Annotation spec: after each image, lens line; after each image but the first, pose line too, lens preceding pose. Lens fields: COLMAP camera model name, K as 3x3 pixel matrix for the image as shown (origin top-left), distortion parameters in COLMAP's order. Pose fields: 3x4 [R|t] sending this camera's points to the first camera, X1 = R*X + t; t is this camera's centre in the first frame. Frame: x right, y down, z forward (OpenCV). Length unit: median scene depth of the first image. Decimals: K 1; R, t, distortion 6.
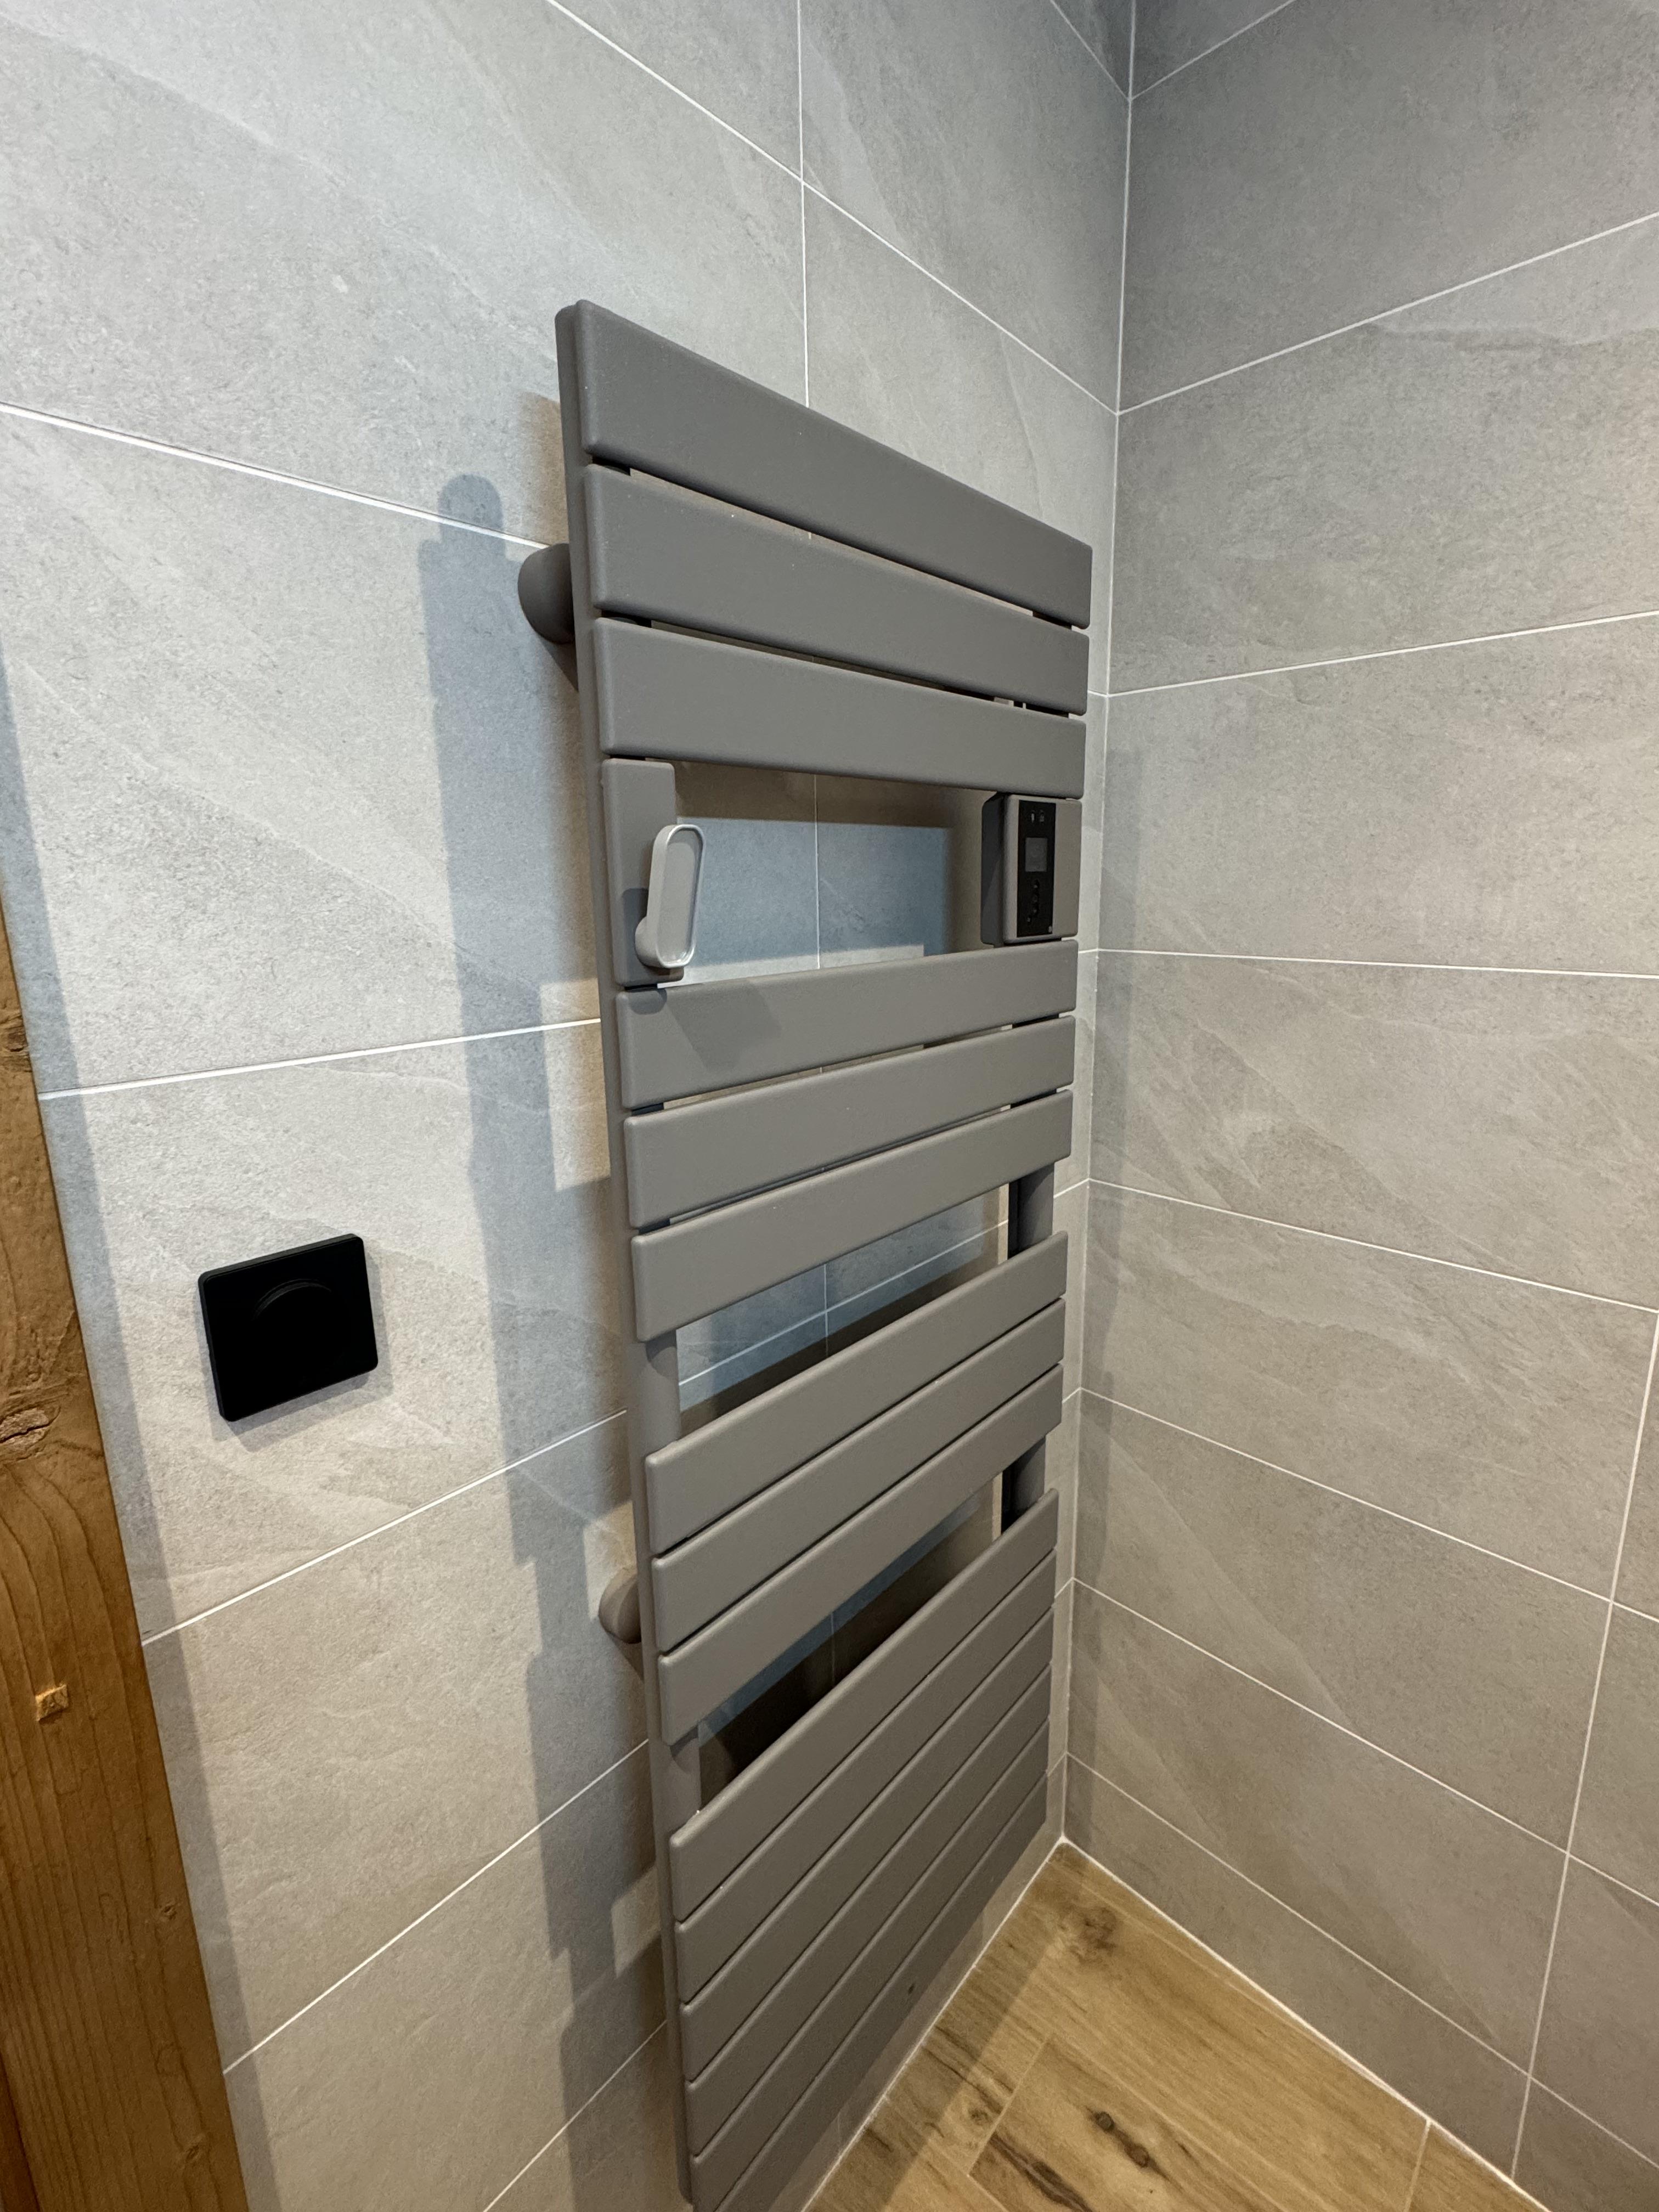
lens RADIAL K [[1023.9, 0, 836.3], [0, 1023.9, 1103.9], [0, 0, 1]] dist [-0.001426, -0.001171]
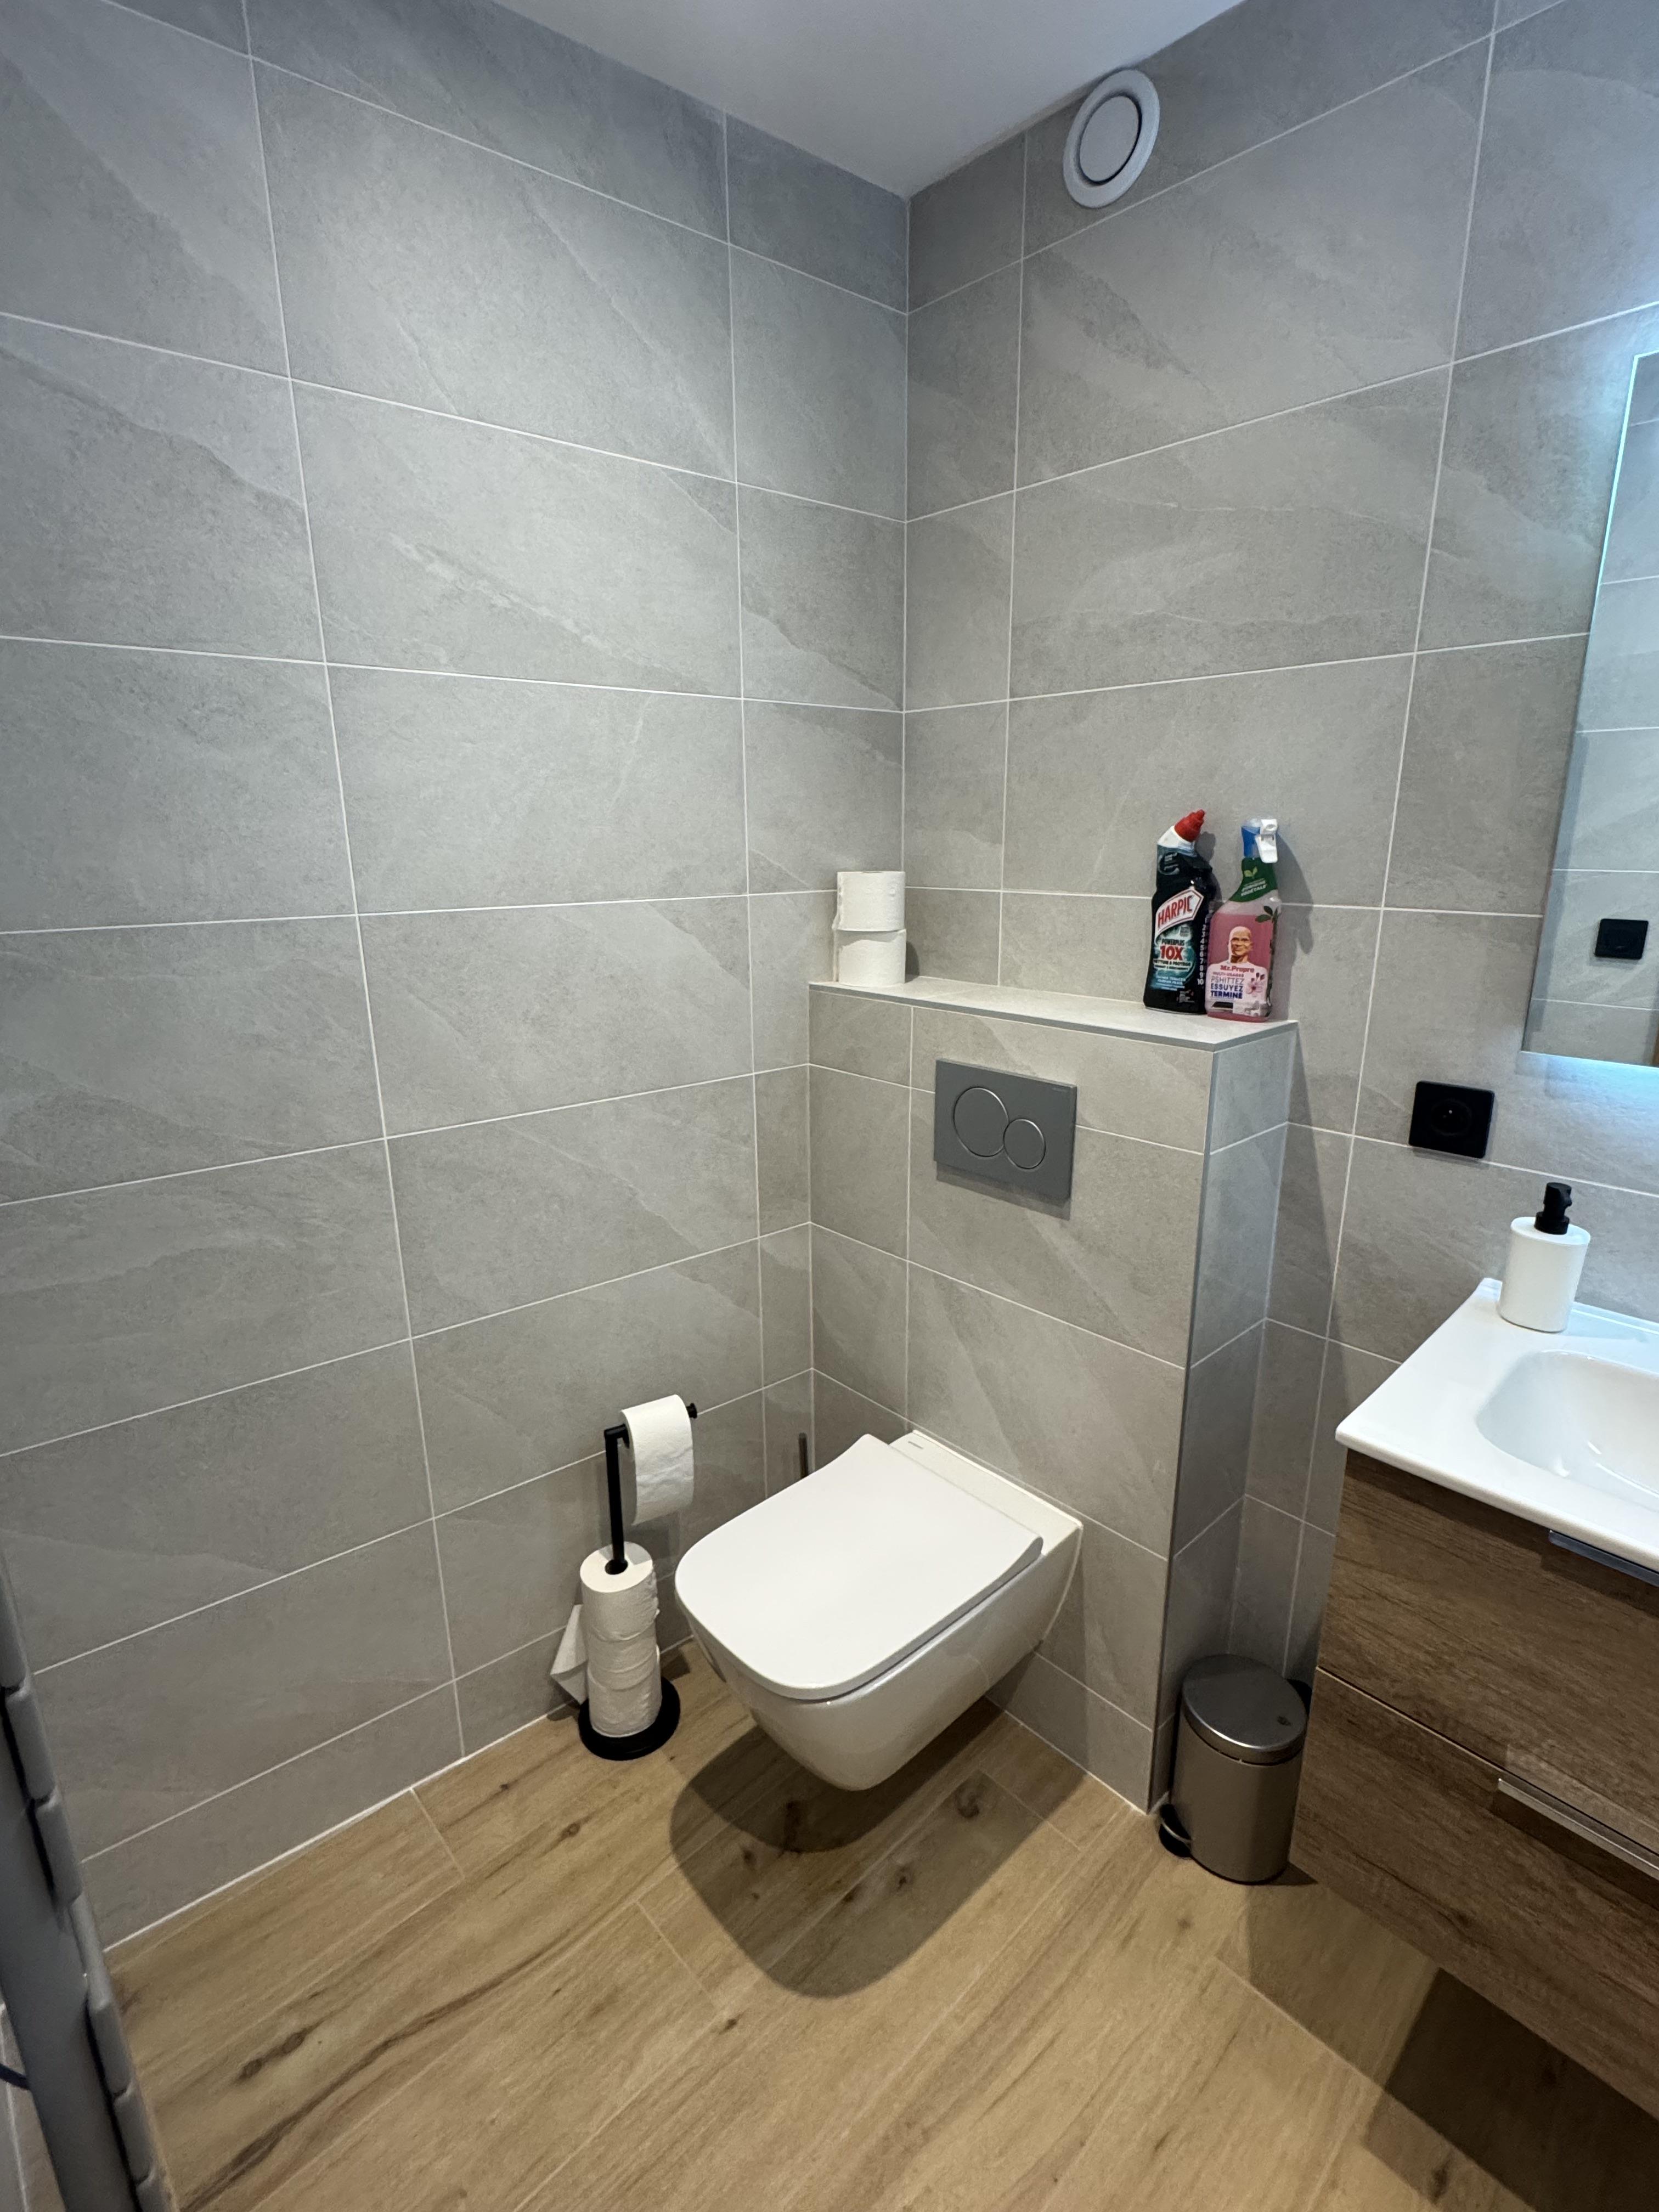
lens RADIAL K [[1023.9, 0, 835.2], [0, 1023.9, 1103.4], [0, 0, 1]] dist [-0.001426, -0.001171]
pose [[0.106443, -0.245599, 0.963510, -0.509175], [0.221332, 0.950555, 0.217845, -0.023527], [-0.969372, 0.190068, 0.155538, 0.103861]]
